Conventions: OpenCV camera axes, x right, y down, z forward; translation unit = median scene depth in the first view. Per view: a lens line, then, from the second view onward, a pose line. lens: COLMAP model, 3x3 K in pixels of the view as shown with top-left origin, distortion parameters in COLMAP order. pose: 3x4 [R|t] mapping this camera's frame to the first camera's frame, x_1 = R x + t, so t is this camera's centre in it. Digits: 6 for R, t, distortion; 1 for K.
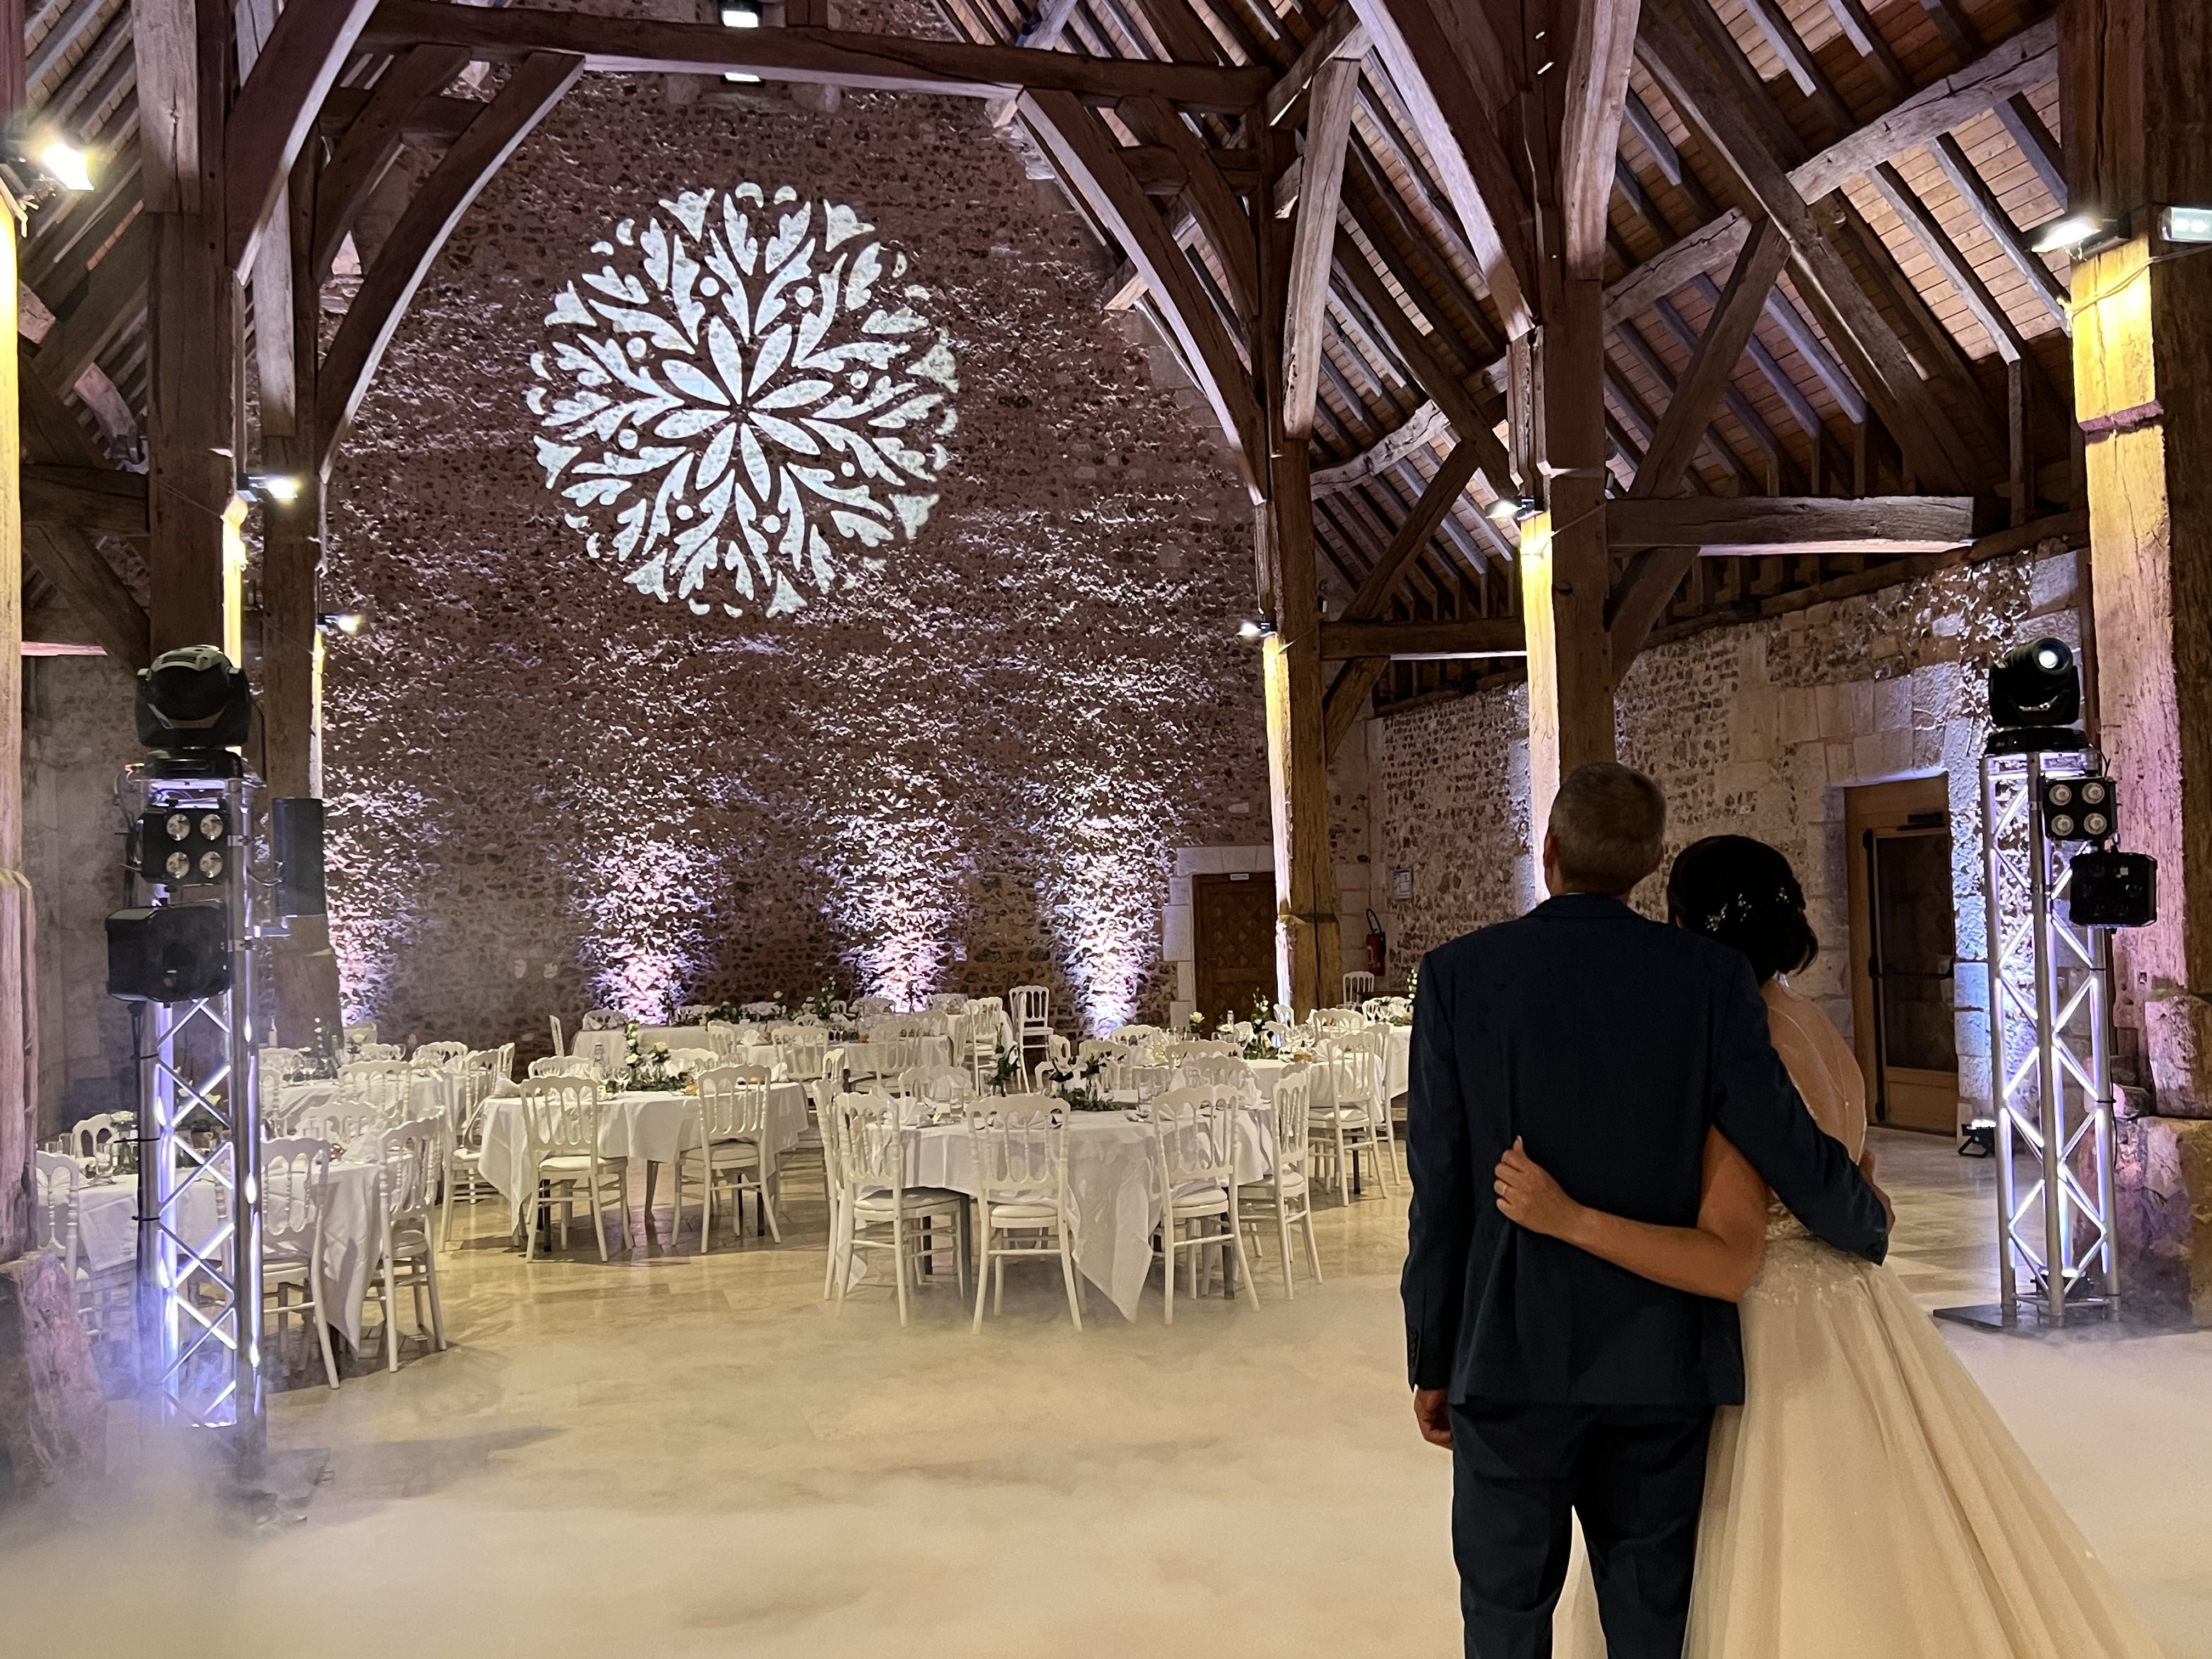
lens RADIAL K [[2188.3, 0, 1102.0], [0, 2188.3, 862.8], [0, 0, 1]] dist [0.099490, 0.000000]
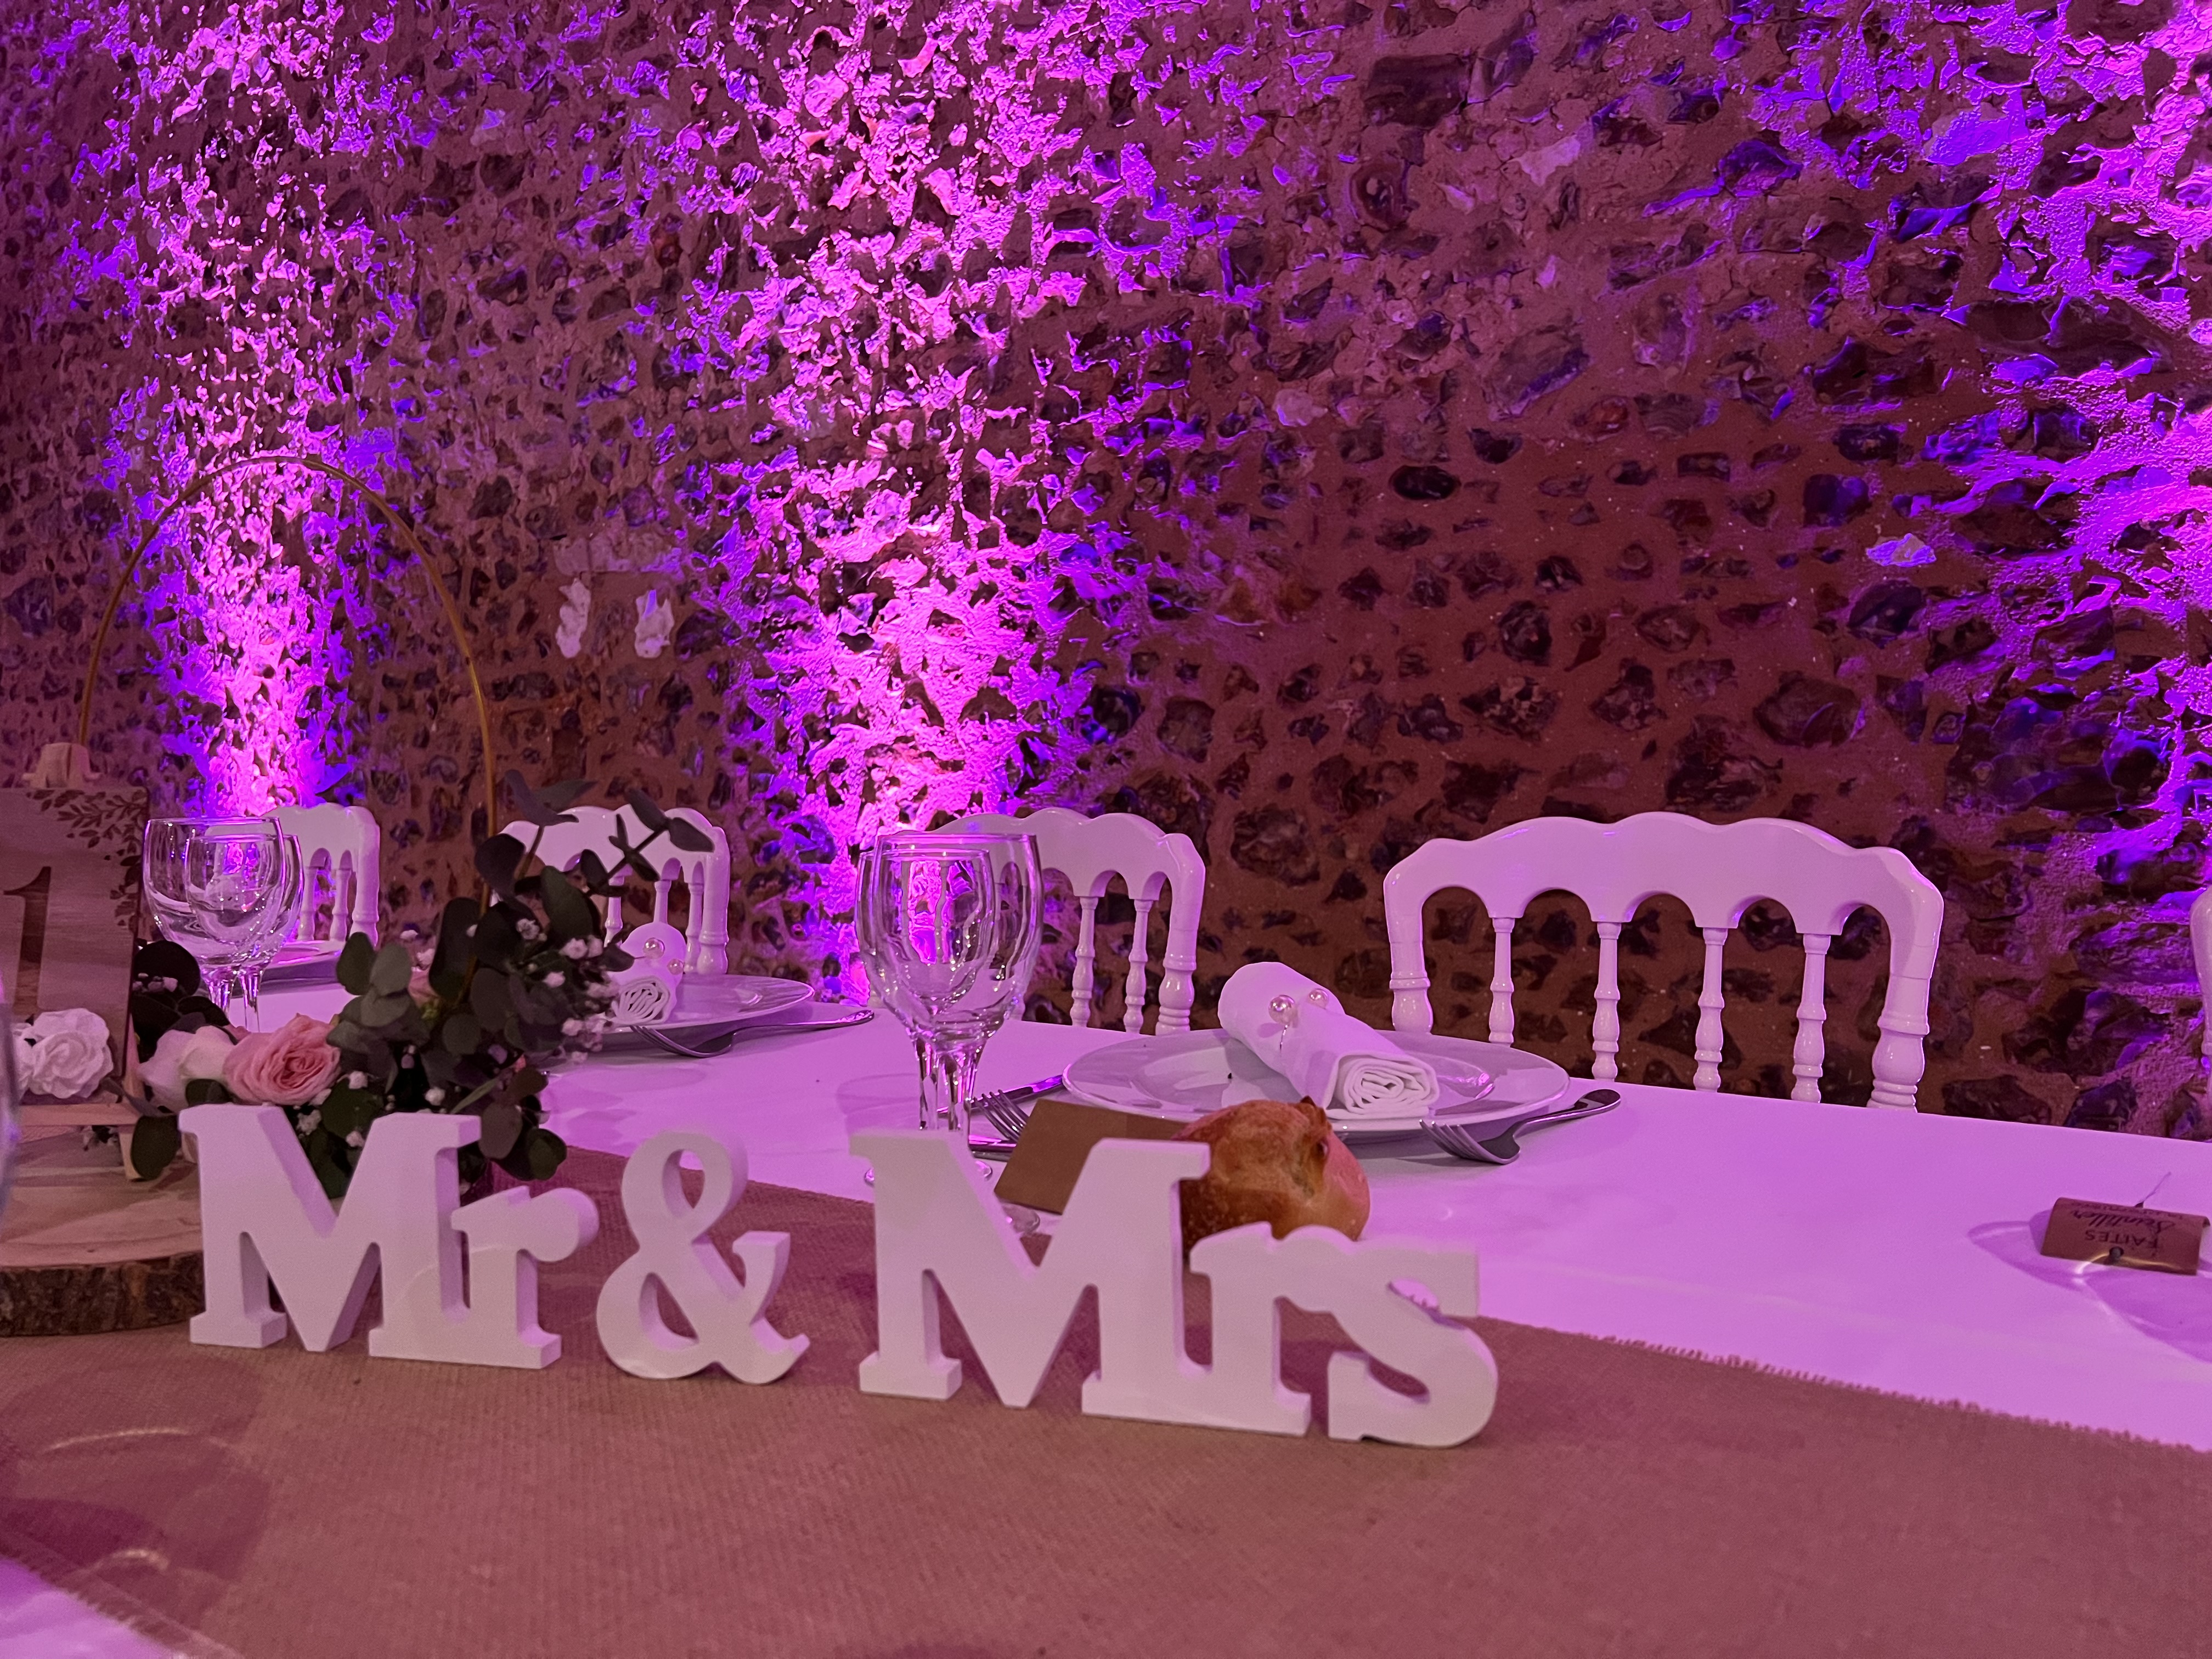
lens RADIAL K [[1685.0, 0, 1103.3], [0, 1685.0, 818.8], [0, 0, 1]] dist [0.097524, -0.133662]
pose [[0.638572, 0.056600, -0.767478, -0.079687], [0.014733, 0.996210, 0.085726, 0.053648], [0.769421, -0.066050, 0.635318, 0.907543]]
